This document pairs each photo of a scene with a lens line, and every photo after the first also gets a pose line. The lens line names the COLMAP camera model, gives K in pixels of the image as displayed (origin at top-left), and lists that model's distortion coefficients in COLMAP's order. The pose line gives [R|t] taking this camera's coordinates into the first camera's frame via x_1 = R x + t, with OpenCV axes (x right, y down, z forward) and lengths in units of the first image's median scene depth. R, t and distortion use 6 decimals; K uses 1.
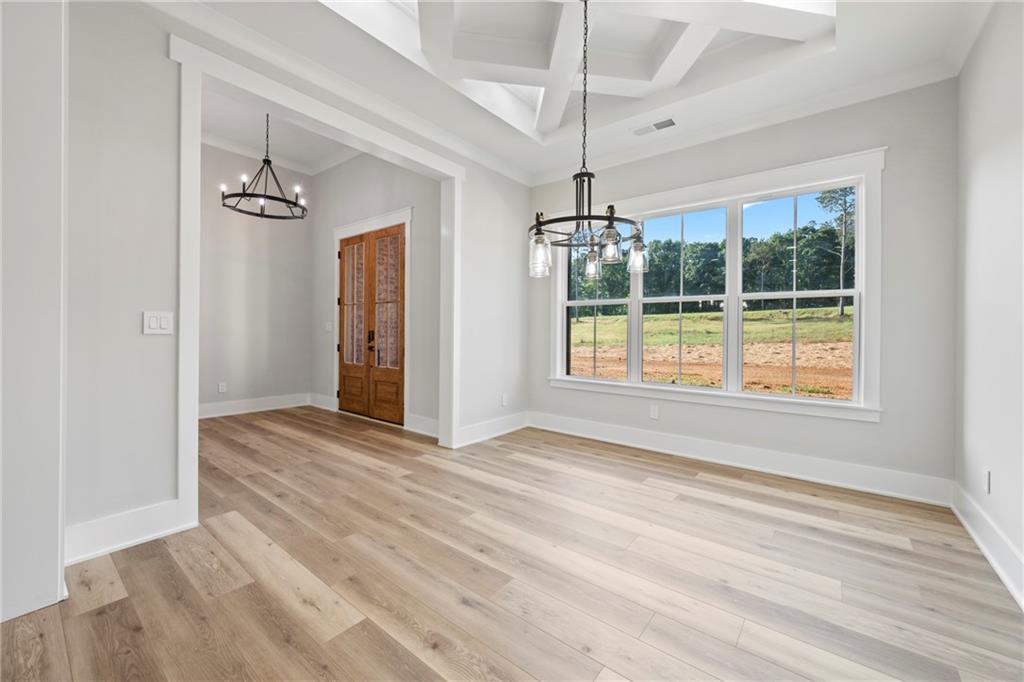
lens RADIAL K [[401.5, 0, 514.4], [0, 401.5, 329.8], [0, 0, 1]] dist [-0.002725, 0.000584]
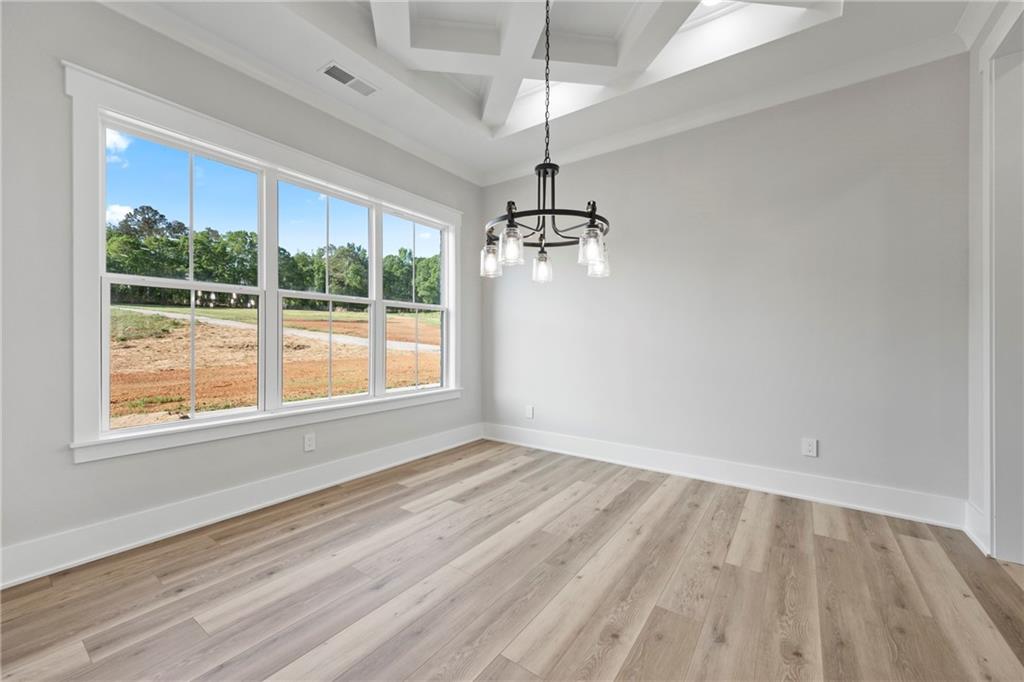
lens RADIAL K [[401.5, 0, 514.2], [0, 401.5, 334.9], [0, 0, 1]] dist [-0.002725, 0.000584]
pose [[-0.042544, -0.004085, 0.999086, -0.526033], [-0.004871, 0.999981, 0.003881, -0.004031], [-0.999083, -0.004702, -0.042563, 0.792283]]
